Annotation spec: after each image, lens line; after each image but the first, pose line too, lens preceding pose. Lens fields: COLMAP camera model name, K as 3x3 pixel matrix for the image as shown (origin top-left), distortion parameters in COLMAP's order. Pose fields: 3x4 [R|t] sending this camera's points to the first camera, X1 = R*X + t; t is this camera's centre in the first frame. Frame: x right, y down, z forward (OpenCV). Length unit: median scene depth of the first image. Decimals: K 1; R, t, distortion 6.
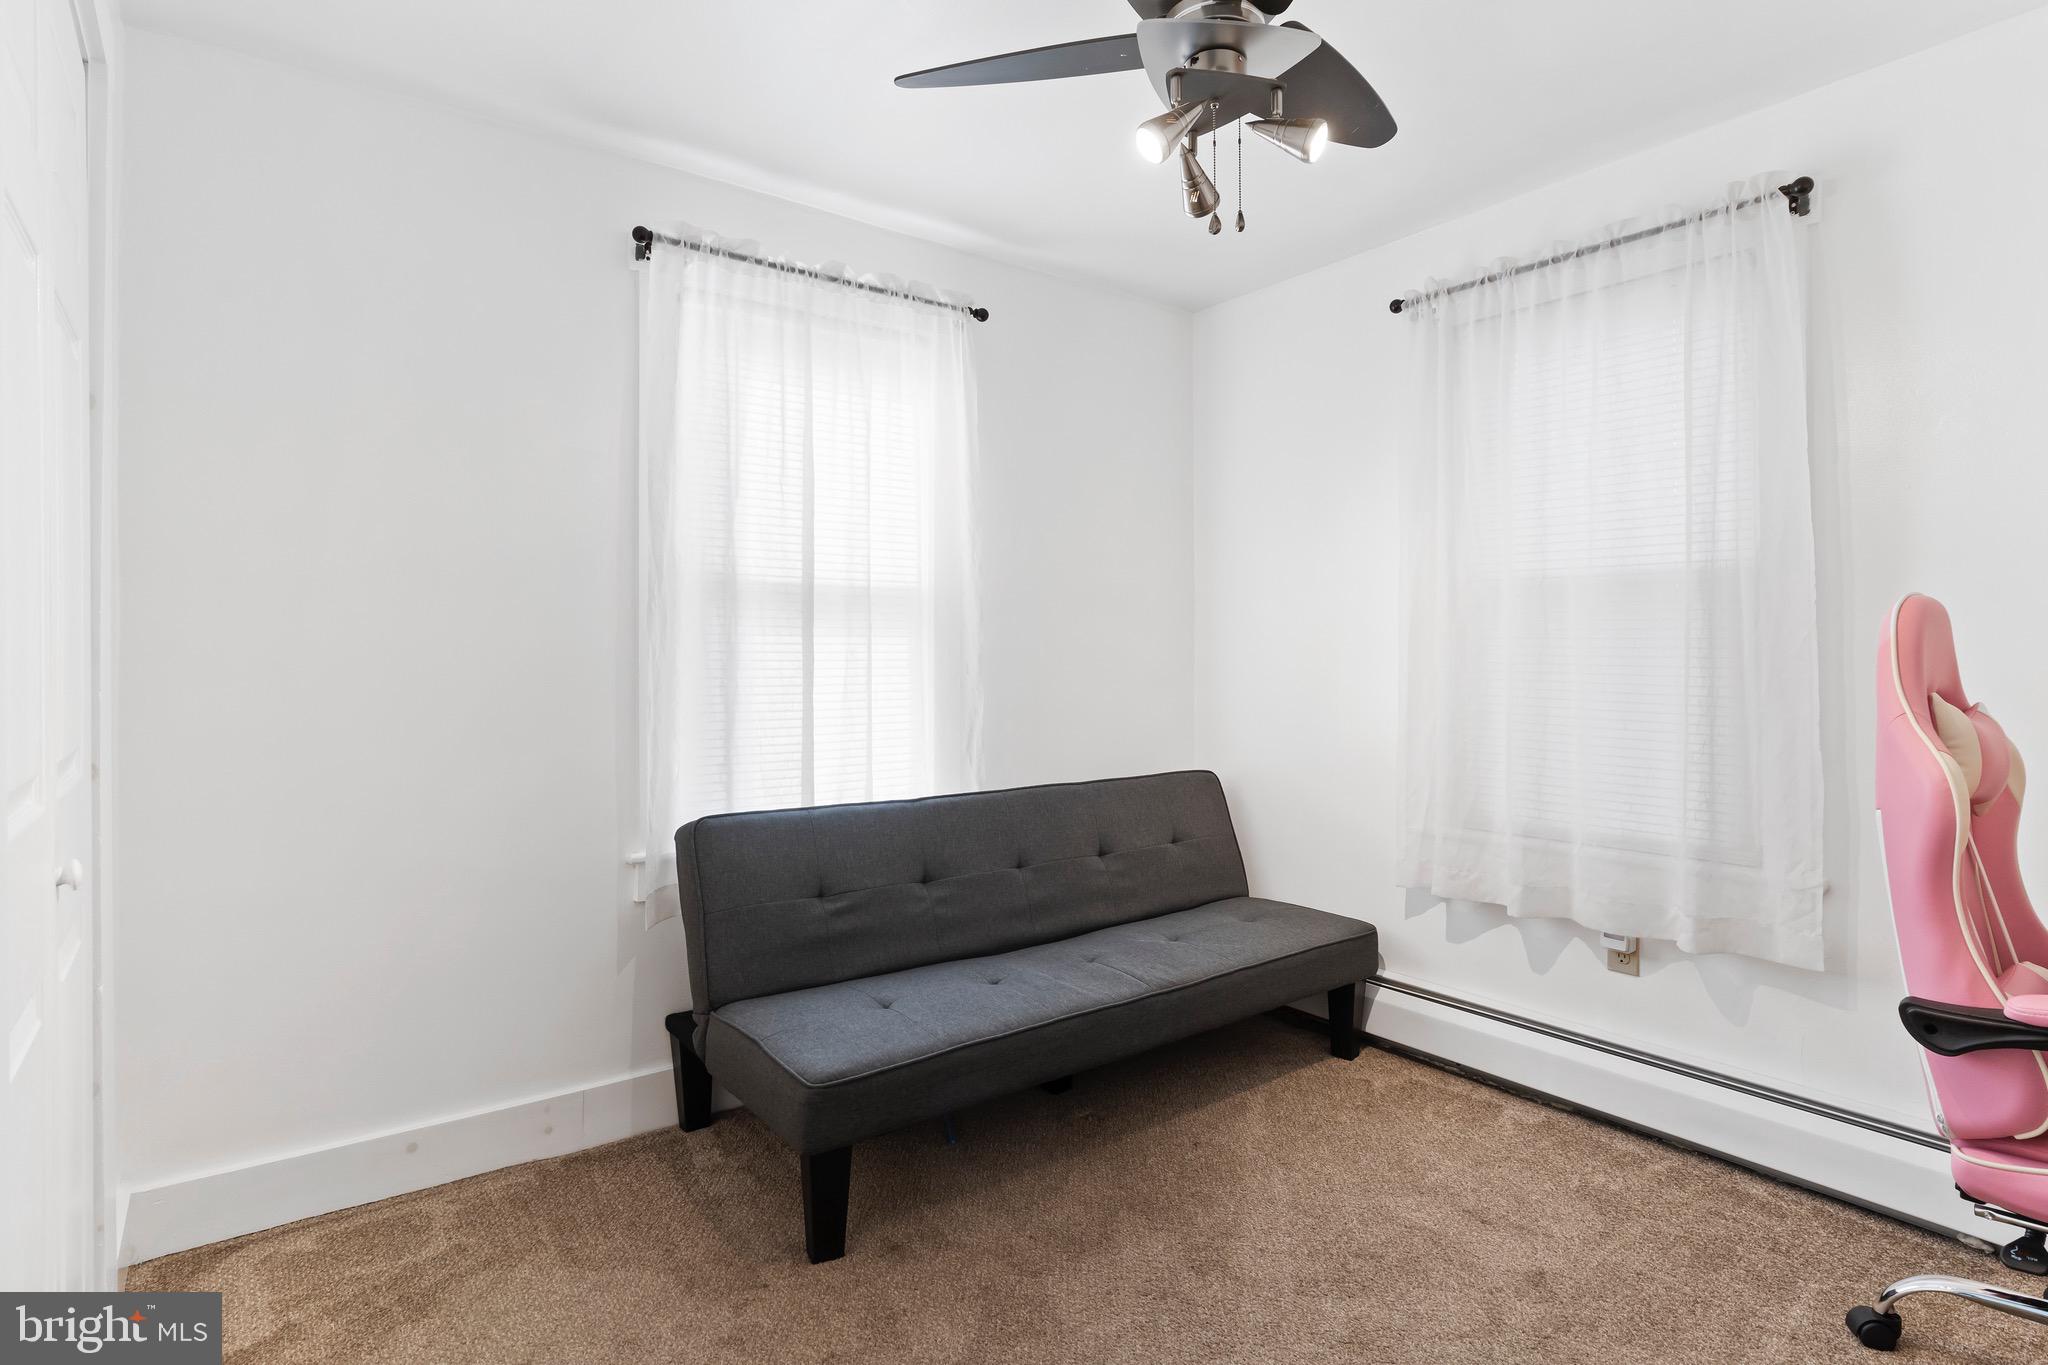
lens RADIAL K [[1057.1, 0, 1025.5], [0, 1057.1, 668.4], [0, 0, 1]] dist [-0.010182, 0.005907]
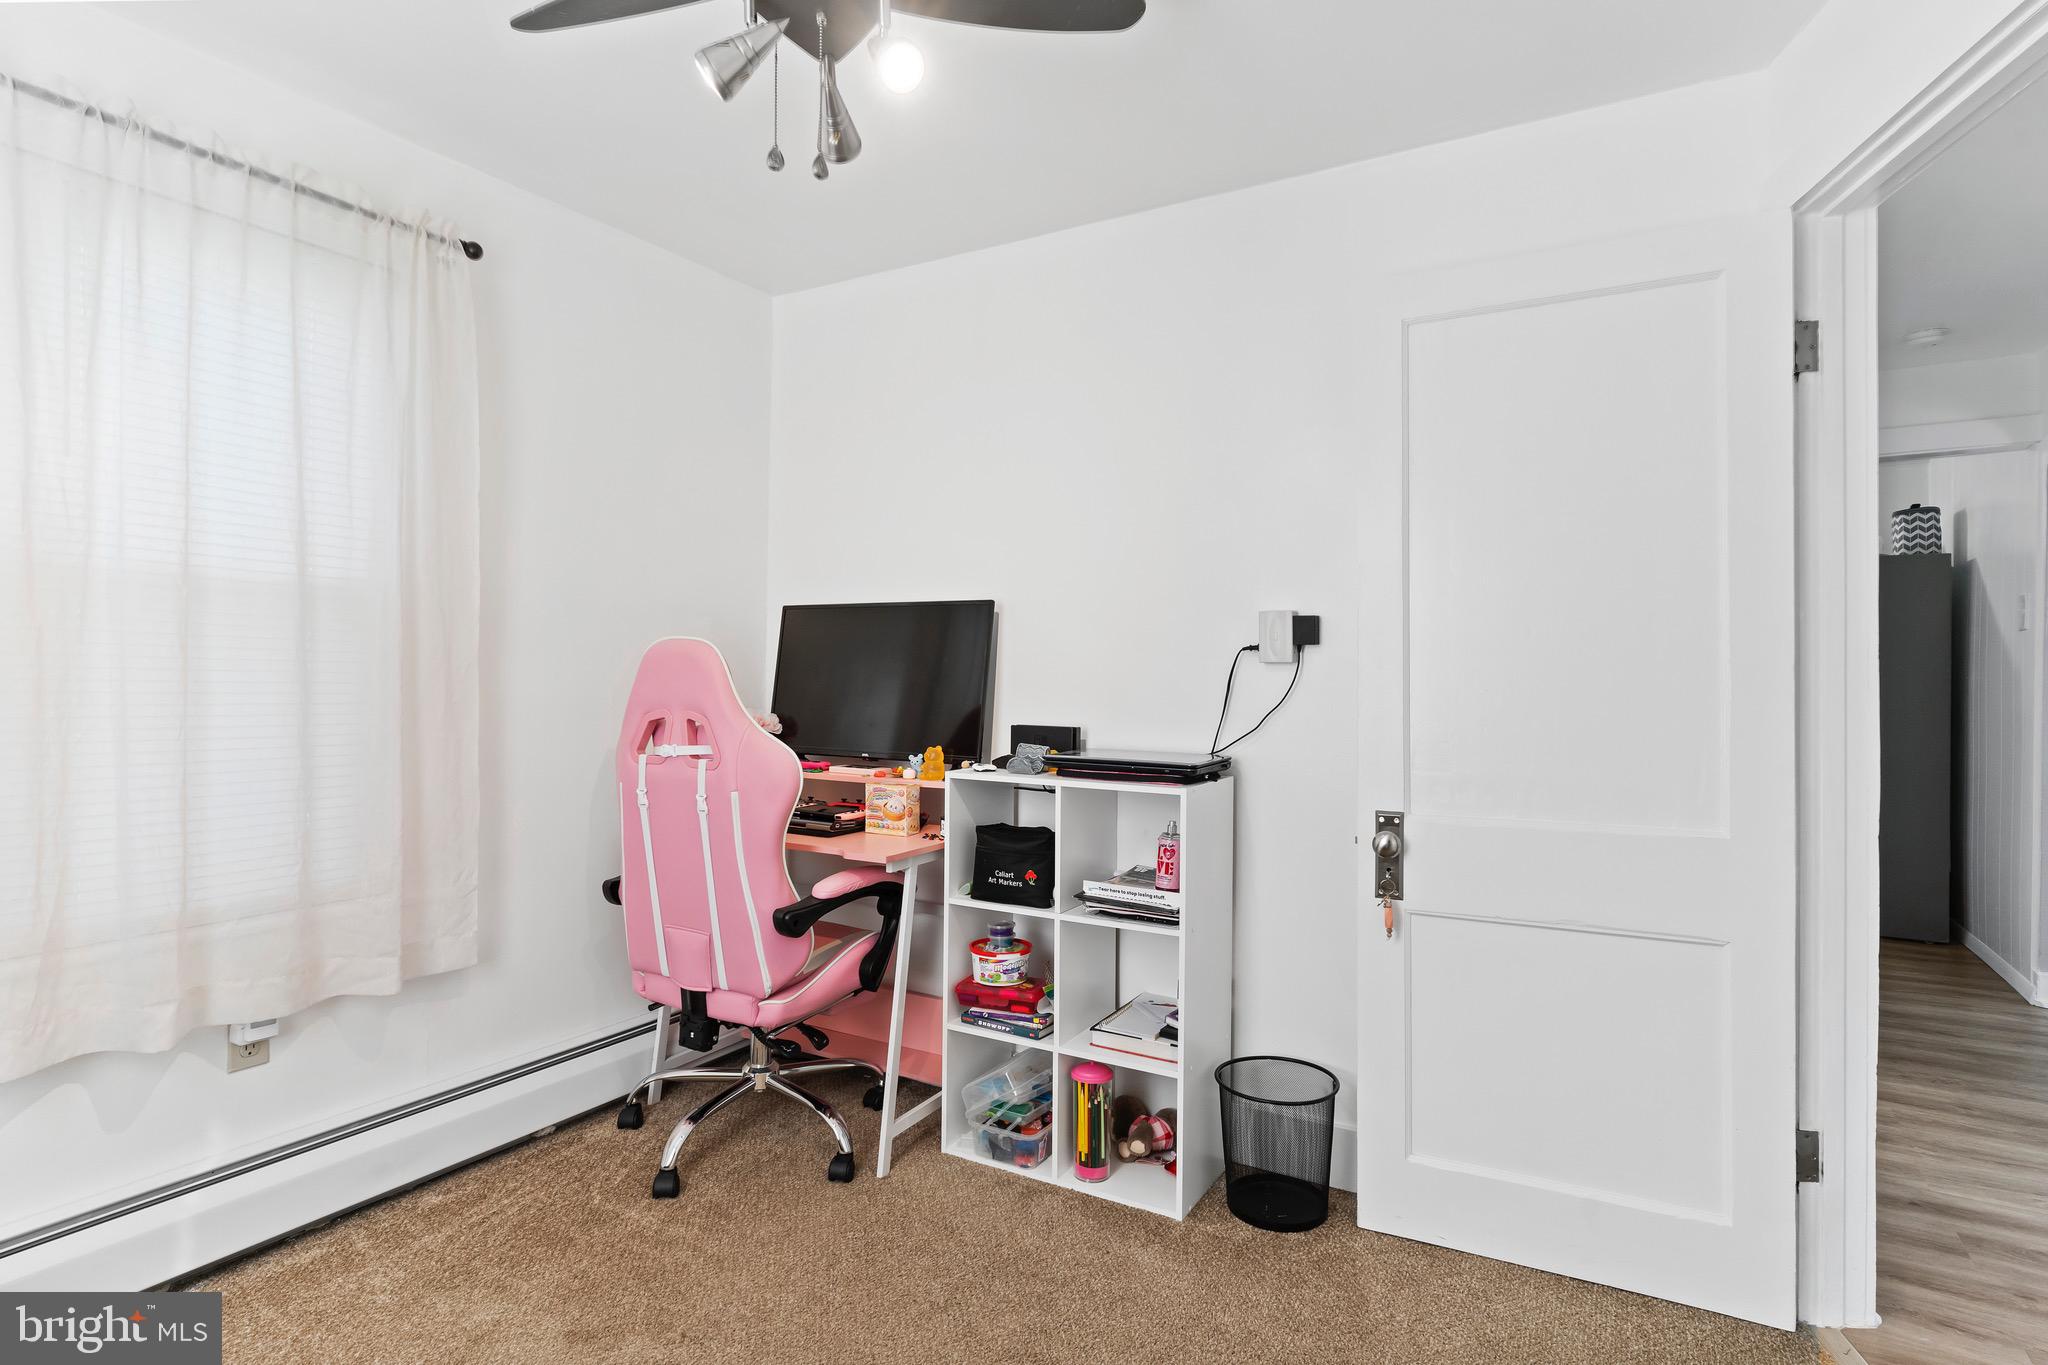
lens RADIAL K [[1057.1, 0, 1023.5], [0, 1057.1, 676.5], [0, 0, 1]] dist [-0.010182, 0.005907]
pose [[-0.378380, -0.007951, 0.925616, -0.440678], [0.001341, 0.999957, 0.009137, -0.023276], [-0.925649, 0.004698, -0.378353, 0.793881]]
